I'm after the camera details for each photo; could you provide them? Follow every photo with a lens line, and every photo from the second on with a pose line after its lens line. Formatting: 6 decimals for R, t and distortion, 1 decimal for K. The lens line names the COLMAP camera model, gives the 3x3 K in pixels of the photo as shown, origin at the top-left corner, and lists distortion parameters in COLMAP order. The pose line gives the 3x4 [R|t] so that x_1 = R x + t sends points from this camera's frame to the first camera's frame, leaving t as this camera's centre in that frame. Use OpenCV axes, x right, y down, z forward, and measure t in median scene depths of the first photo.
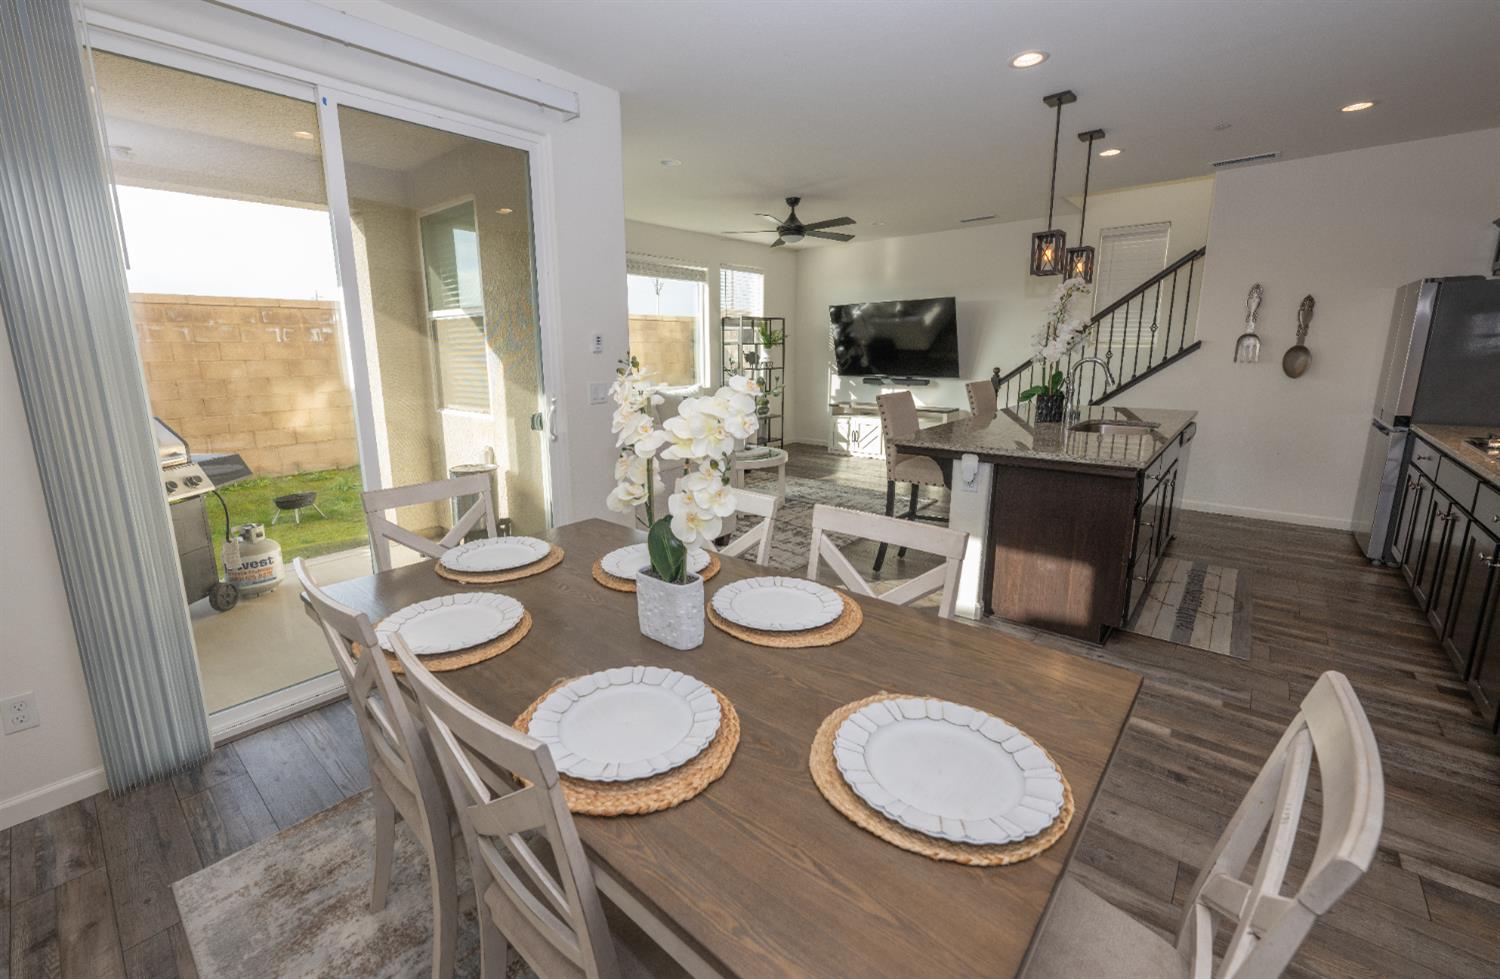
lens RADIAL K [[615.8, 0, 714.7], [0, 615.8, 464.7], [0, 0, 1]] dist [-0.001237, -0.000073]
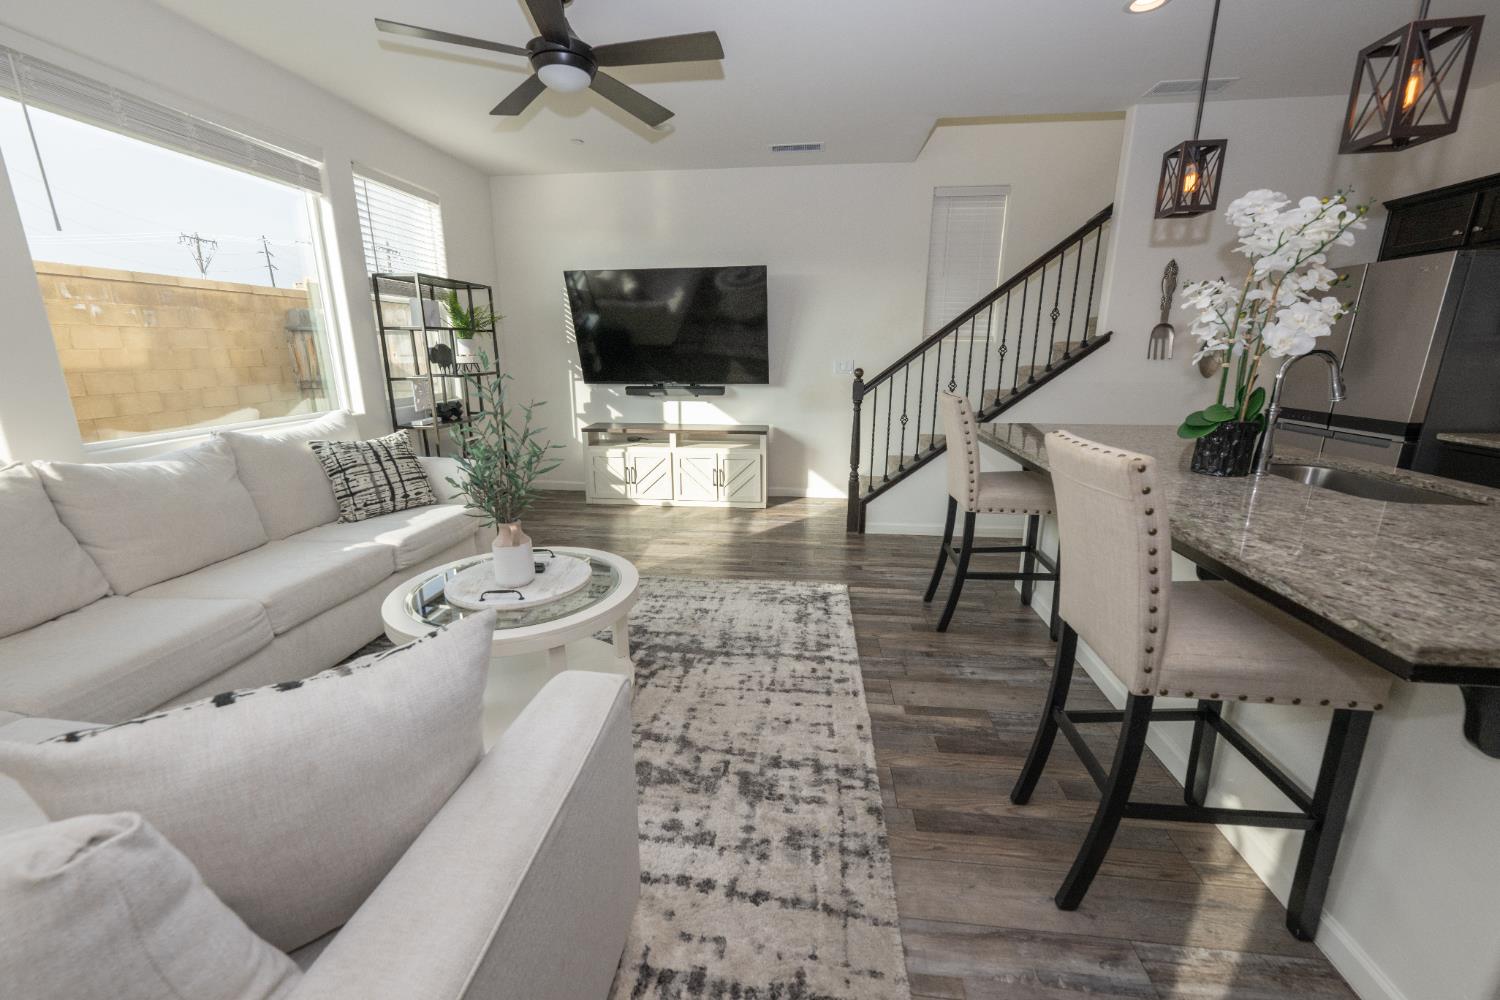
lens RADIAL K [[597.1, 0, 743.3], [0, 597.1, 502.4], [0, 0, 1]] dist [-0.000458, 0.000014]
pose [[0.816534, -0.135376, 0.561200, -0.053358], [0.100015, 0.990589, 0.093435, -0.093440], [-0.568568, -0.020165, 0.822389, 0.572223]]
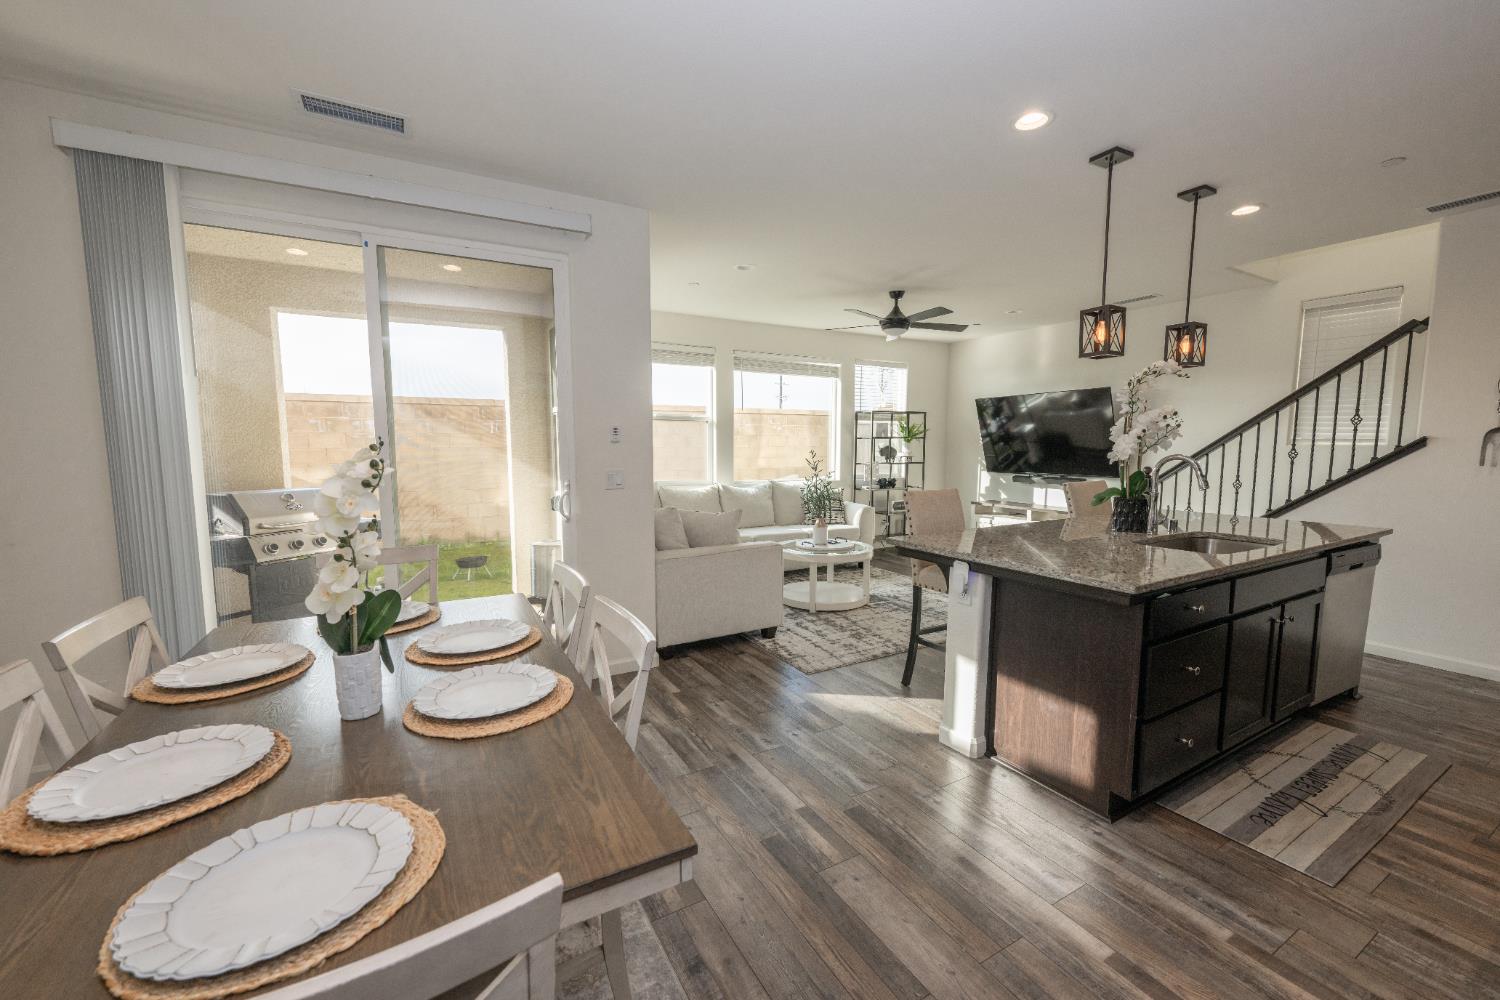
lens RADIAL K [[592.4, 0, 744.2], [0, 592.4, 504.1], [0, 0, 1]] dist [-0.002388, -0.000029]
pose [[0.945802, 0.043158, -0.321863, 0.216288], [-0.069899, 0.994953, -0.071986, -0.009018], [0.317132, 0.090582, 0.944046, 0.058295]]
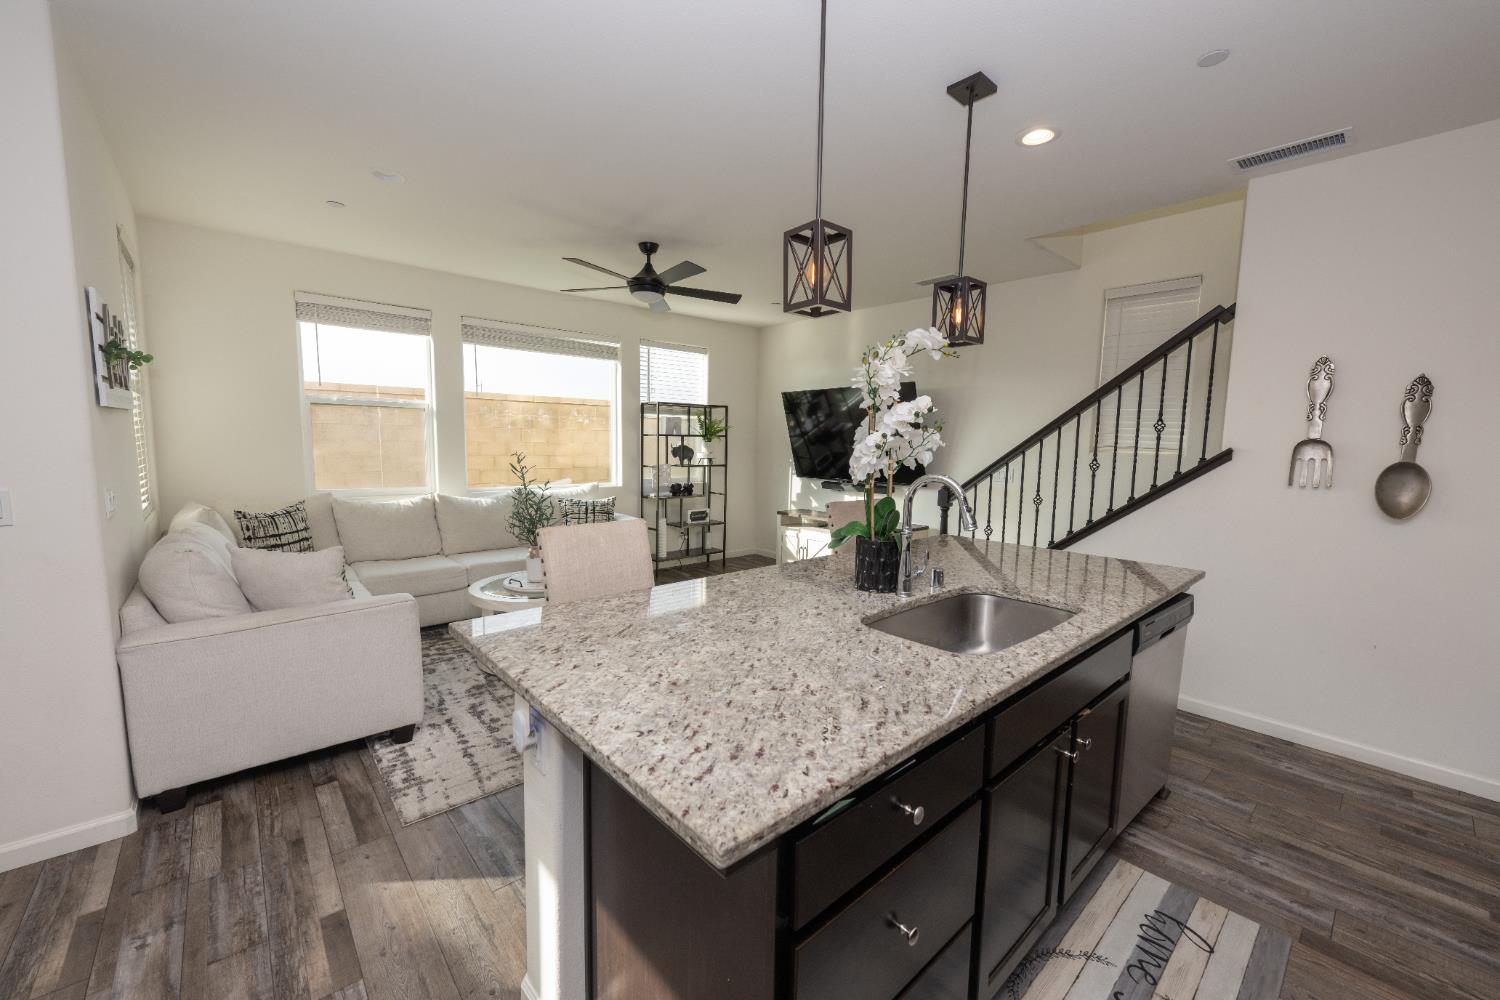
lens RADIAL K [[592.4, 0, 744.2], [0, 592.4, 504.1], [0, 0, 1]] dist [-0.002388, -0.000029]
pose [[0.992052, 0.041221, -0.118887, 0.341273], [-0.050443, 0.995859, -0.075636, -0.069079], [0.115277, 0.081032, 0.990023, 0.326513]]
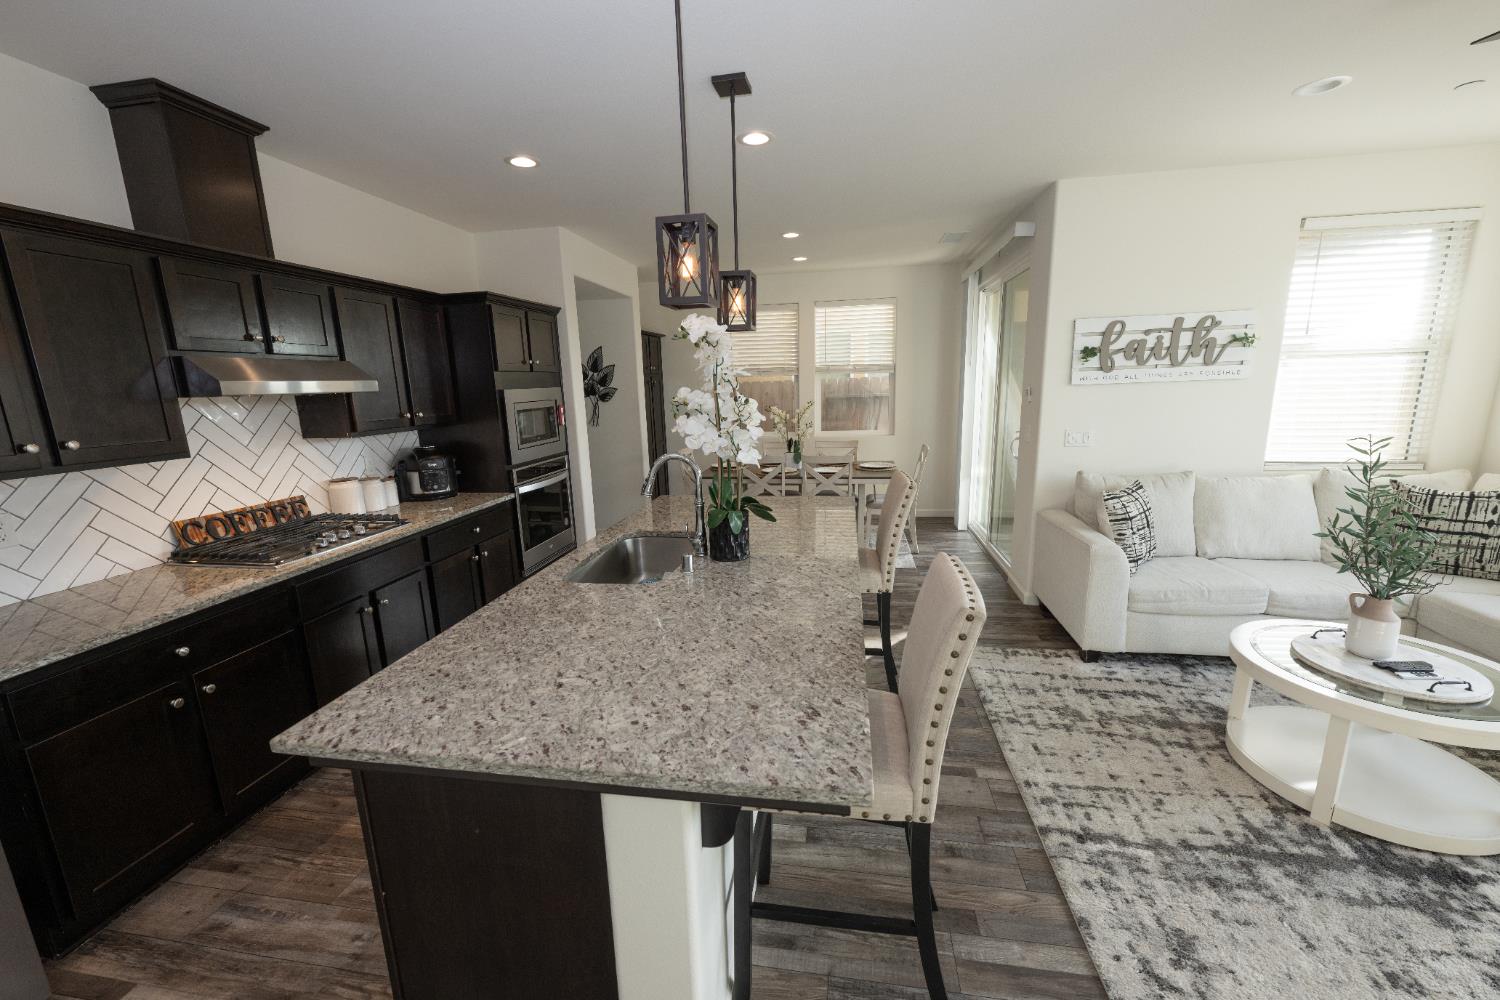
lens RADIAL K [[592.4, 0, 744.2], [0, 592.4, 504.1], [0, 0, 1]] dist [-0.002388, -0.000029]
pose [[-0.847615, 0.143461, -0.510850, 0.579192], [-0.061342, 0.929808, 0.362897, -0.234399], [0.527054, 0.338933, -0.779319, 1.020357]]
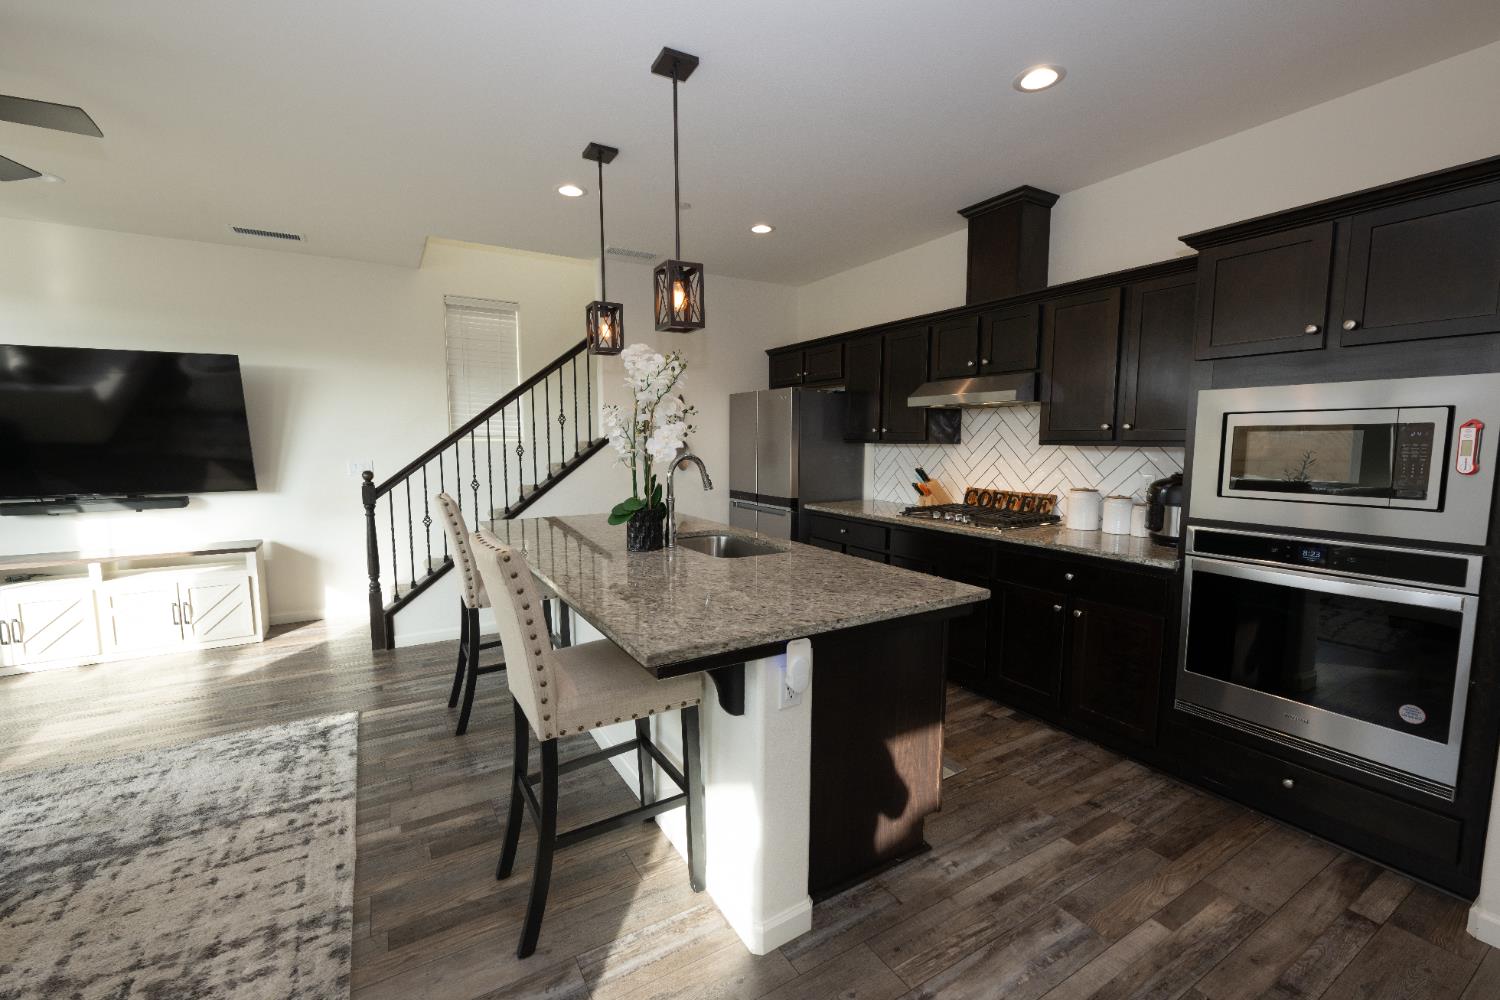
lens RADIAL K [[622.8, 0, 746.6], [0, 622.8, 504.2], [0, 0, 1]] dist [-0.001819, 0.000079]
pose [[0.301154, -0.089303, 0.949385, -0.050641], [0.173987, 0.984038, 0.037372, -0.087527], [-0.937568, 0.153926, 0.311885, 0.474628]]
